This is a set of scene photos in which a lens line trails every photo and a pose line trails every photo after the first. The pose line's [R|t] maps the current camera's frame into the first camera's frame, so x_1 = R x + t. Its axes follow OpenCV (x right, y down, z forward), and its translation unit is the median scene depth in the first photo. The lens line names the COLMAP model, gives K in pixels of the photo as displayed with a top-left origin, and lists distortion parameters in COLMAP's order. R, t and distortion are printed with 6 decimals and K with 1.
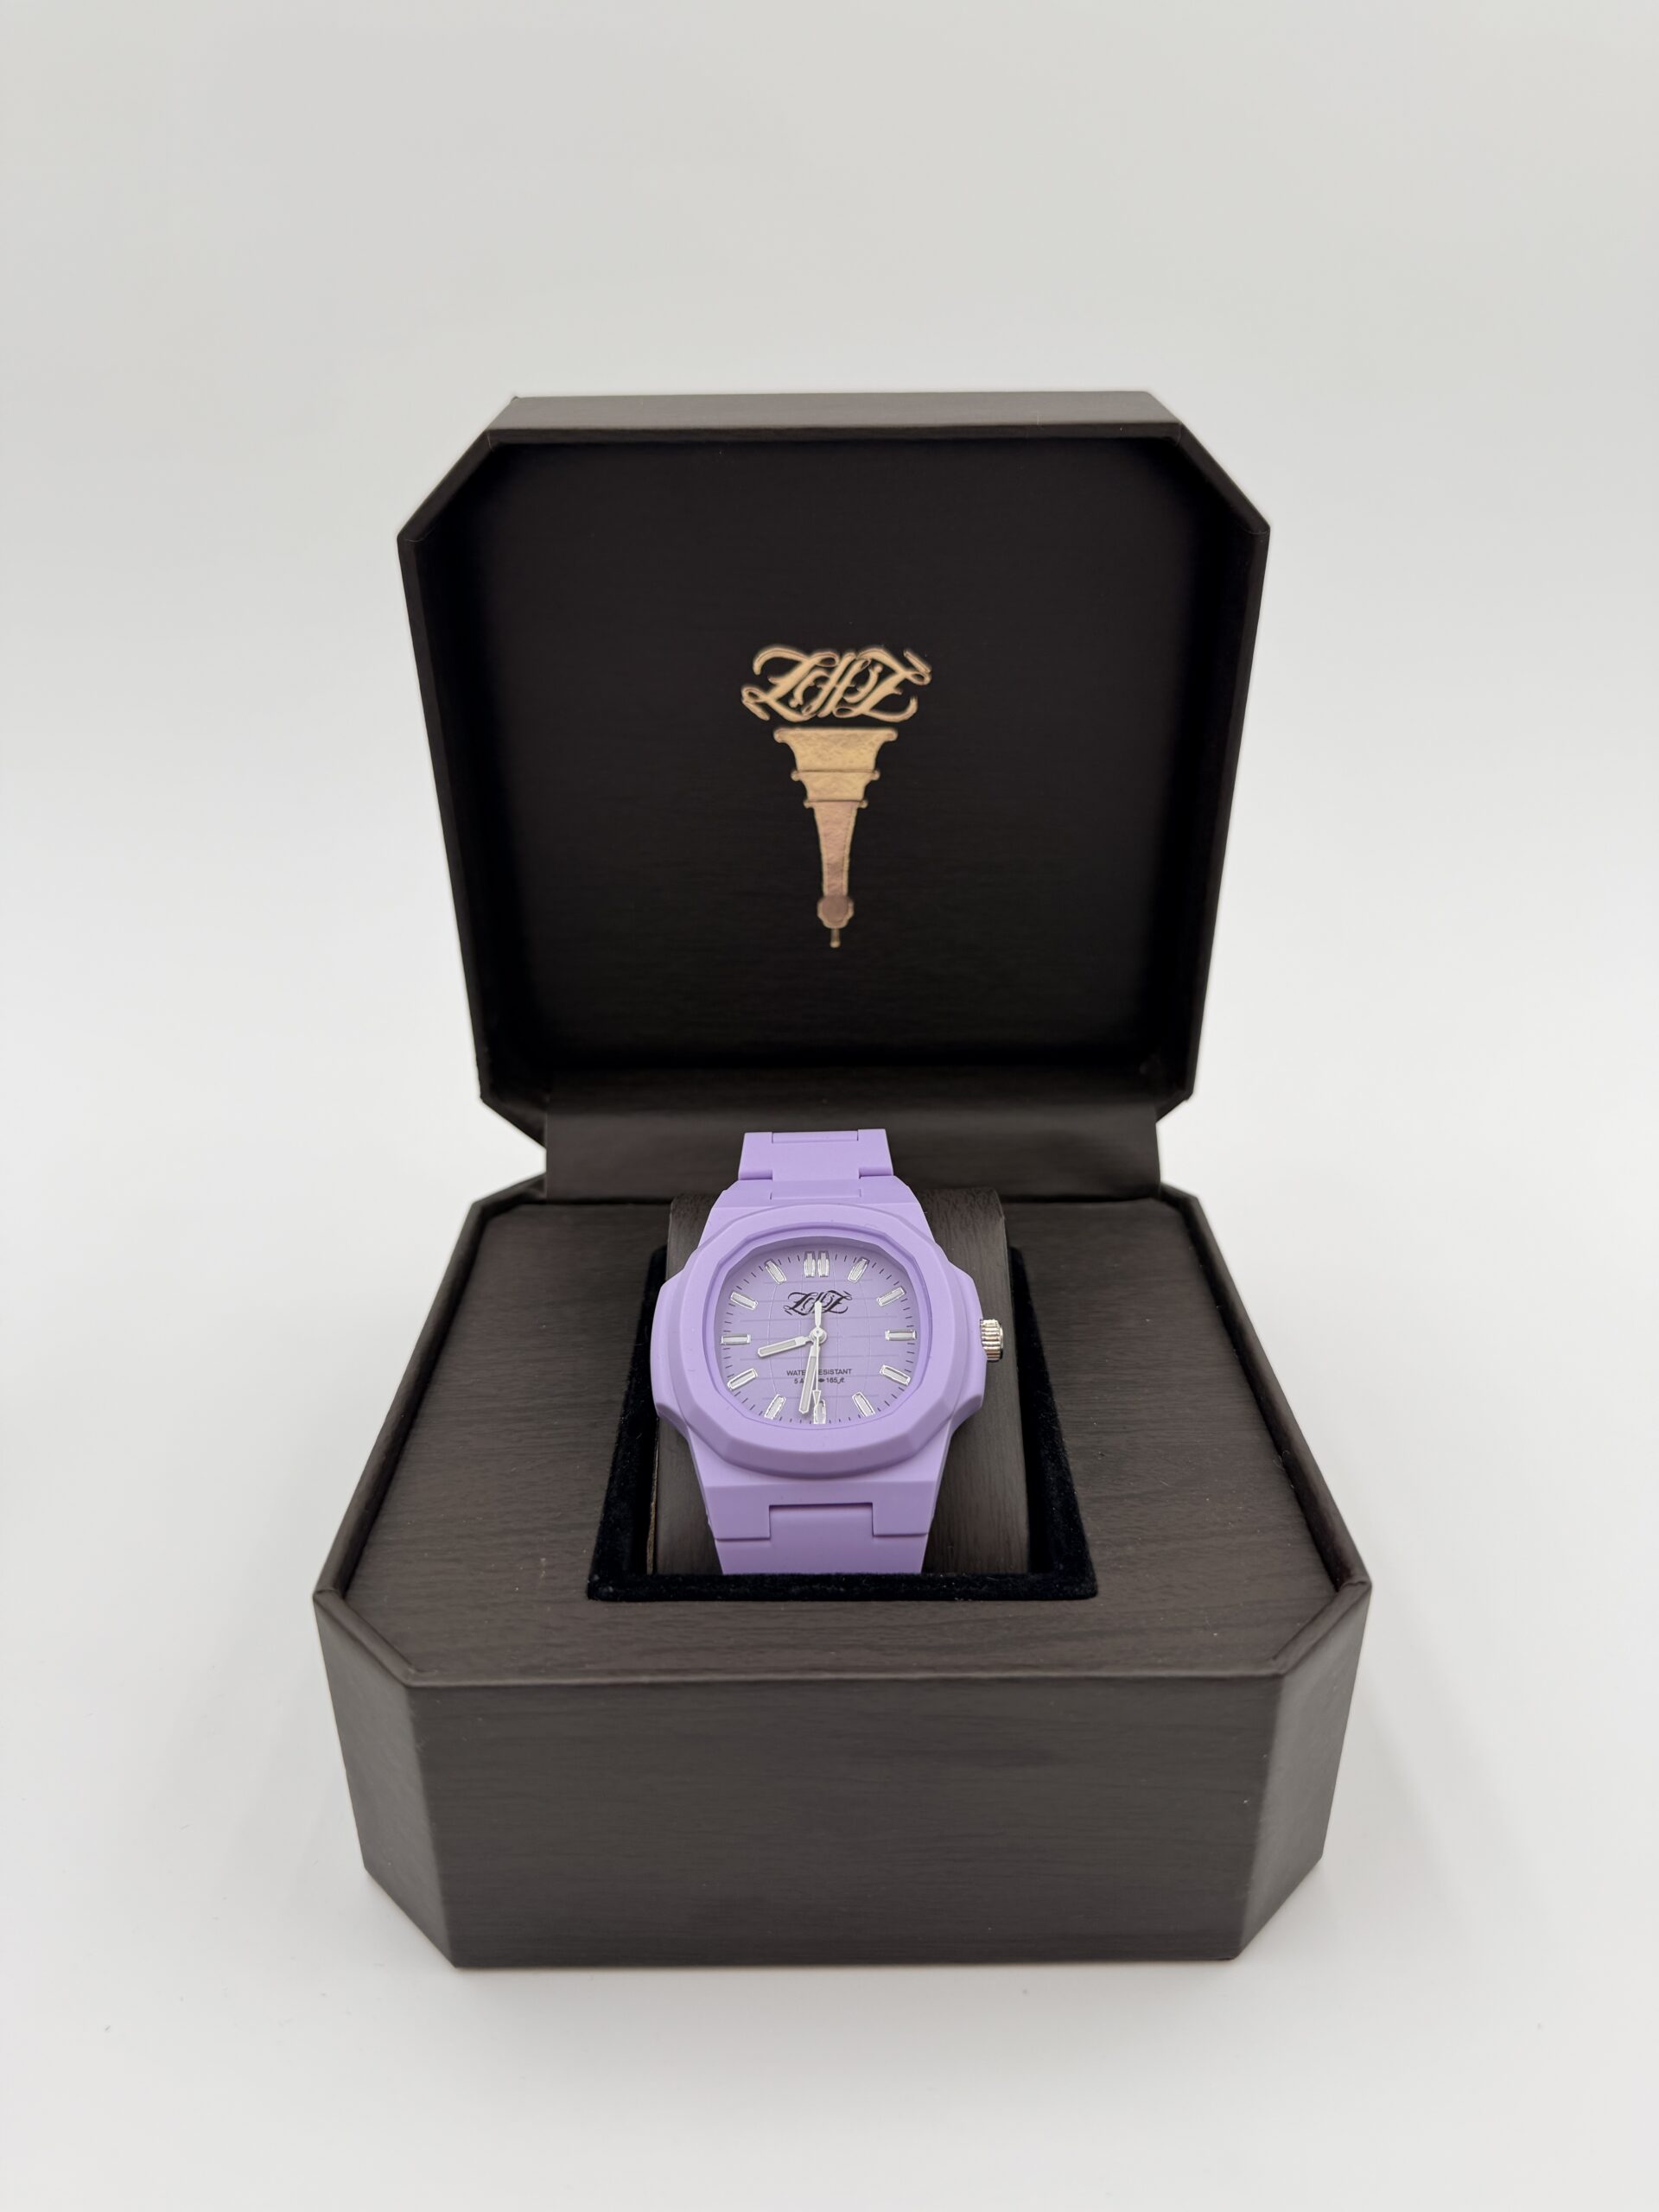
lens RADIAL K [[1613.8, 0, 831.6], [0, 1613.8, 1095.3], [0, 0, 1]] dist [-0.019997, 0.016001]
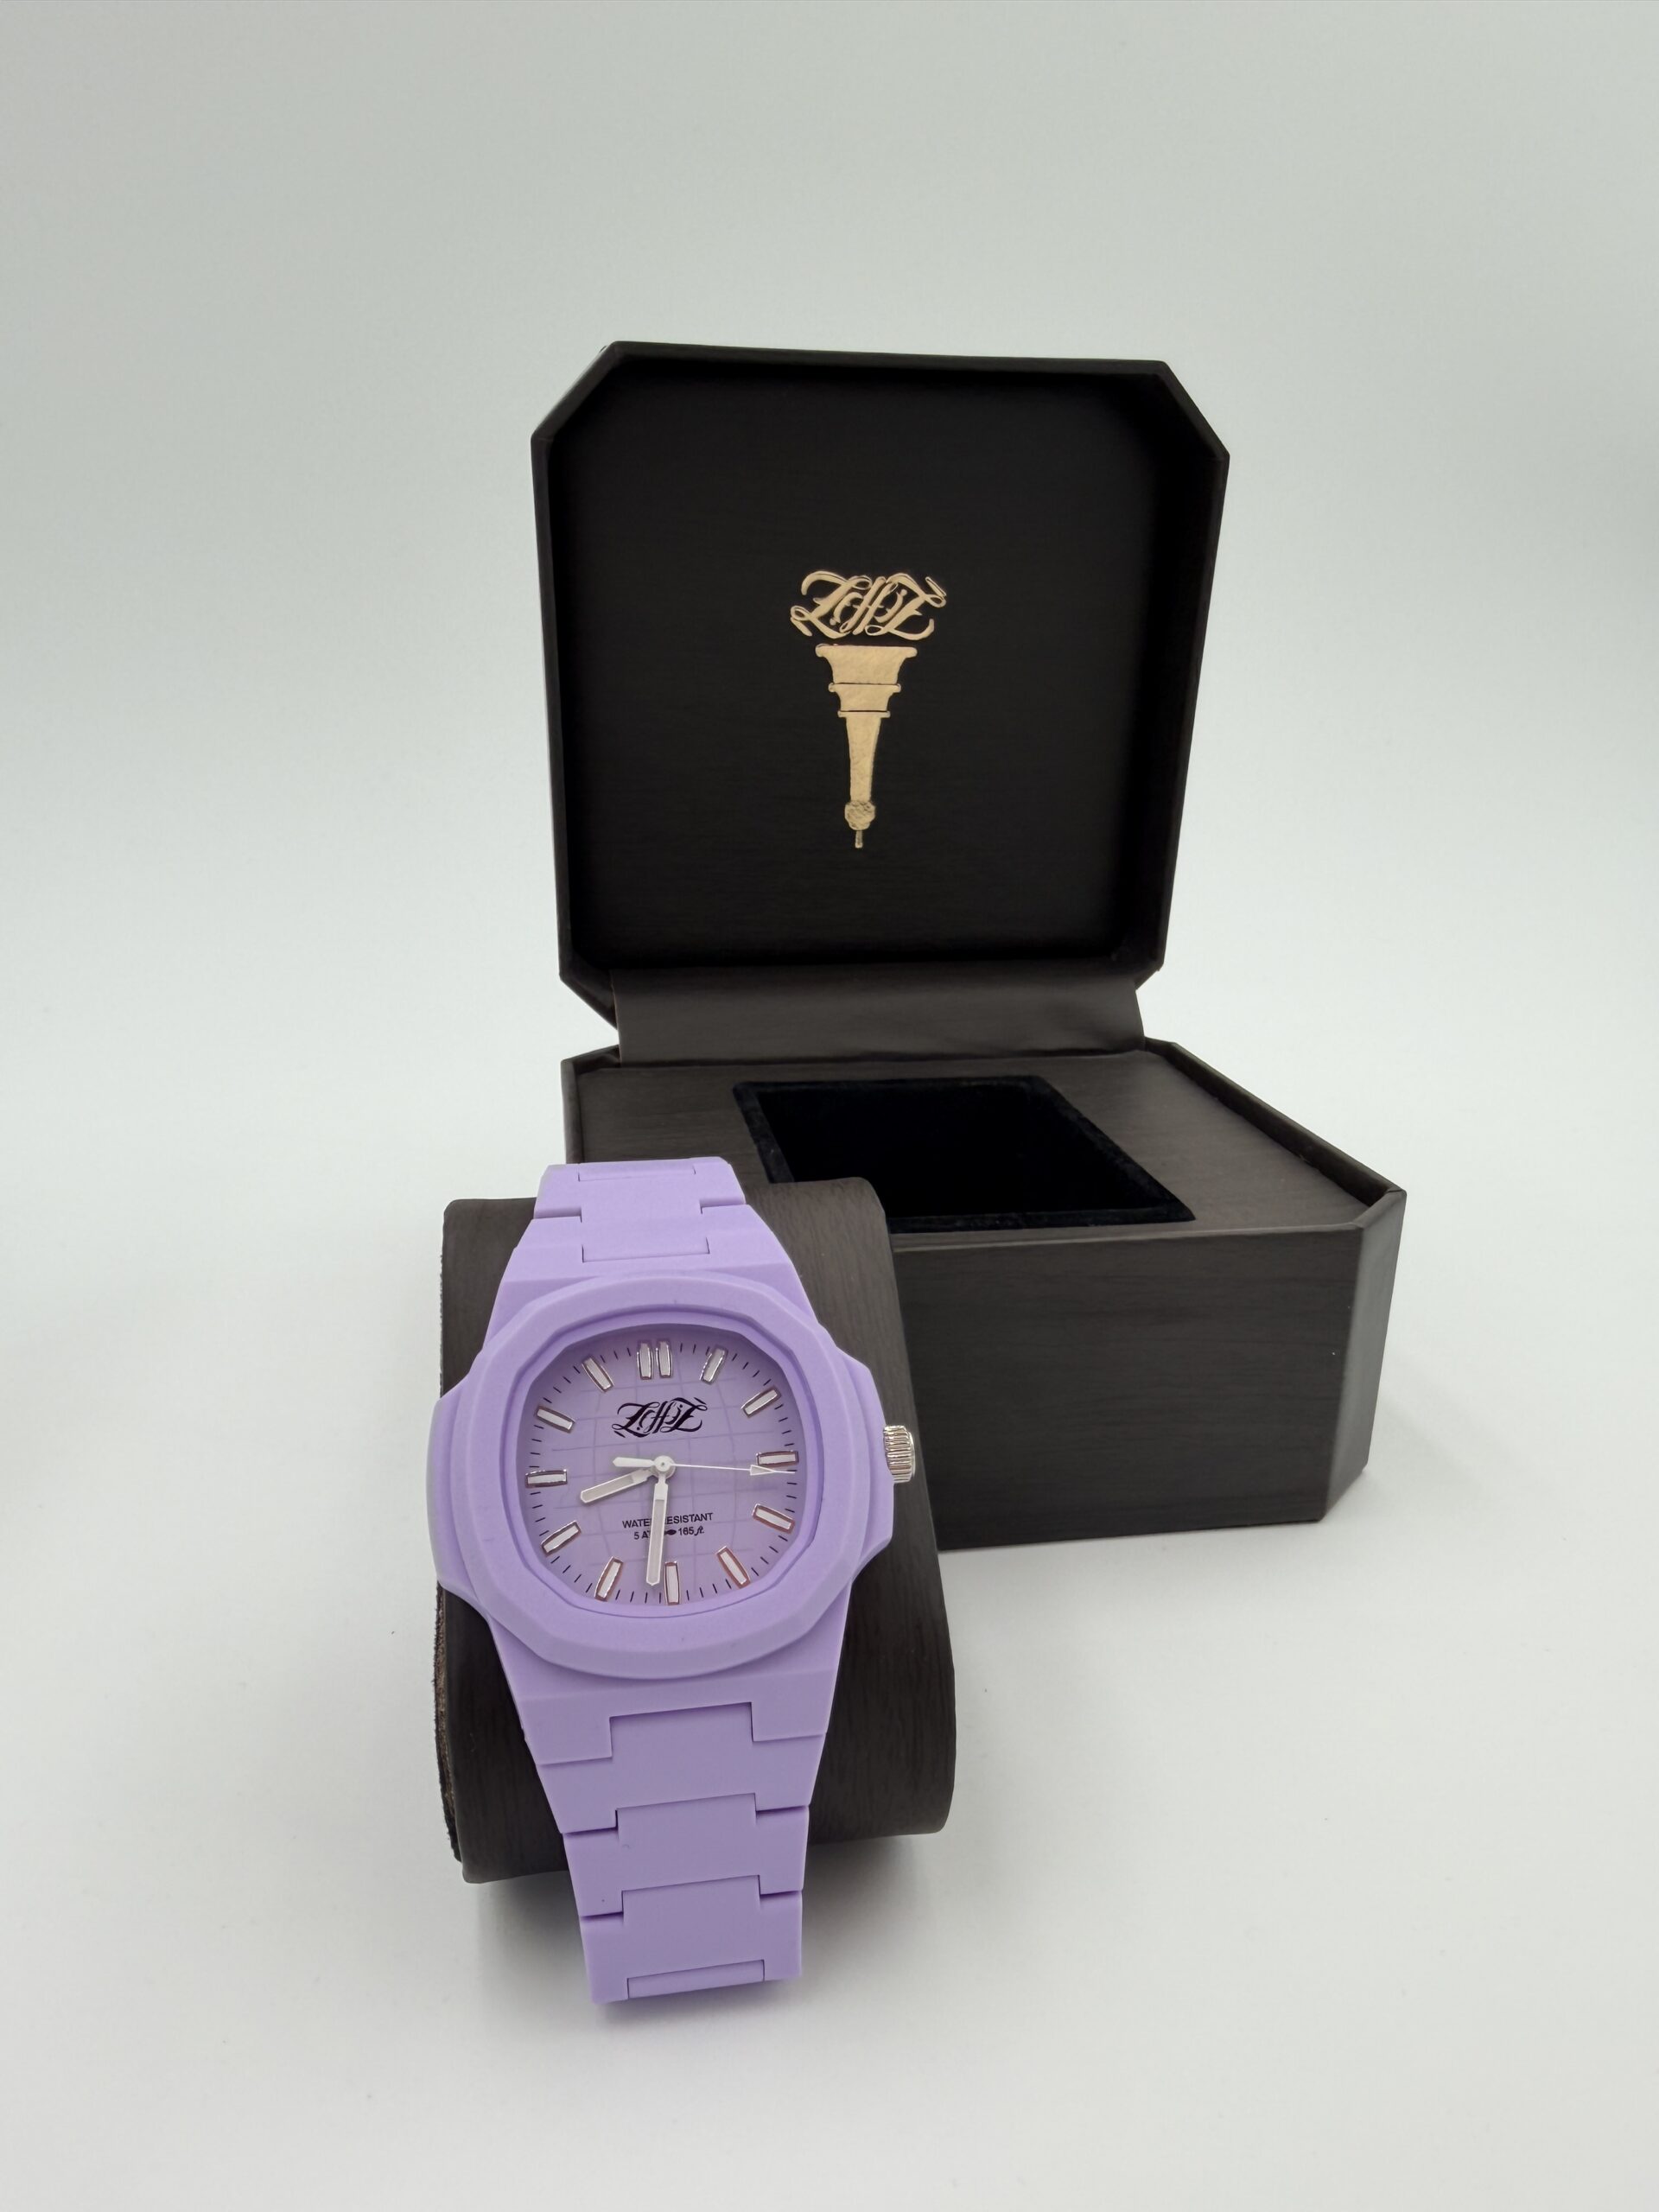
lens RADIAL K [[1613.8, 0, 827.1], [0, 1613.8, 1252.1], [0, 0, 1]] dist [-0.019997, 0.016001]
pose [[0.988068, -0.041002, 0.148459, -0.224323], [0.051060, 0.996605, -0.064580, 0.297801], [-0.145307, 0.071390, 0.986808, -0.137026]]
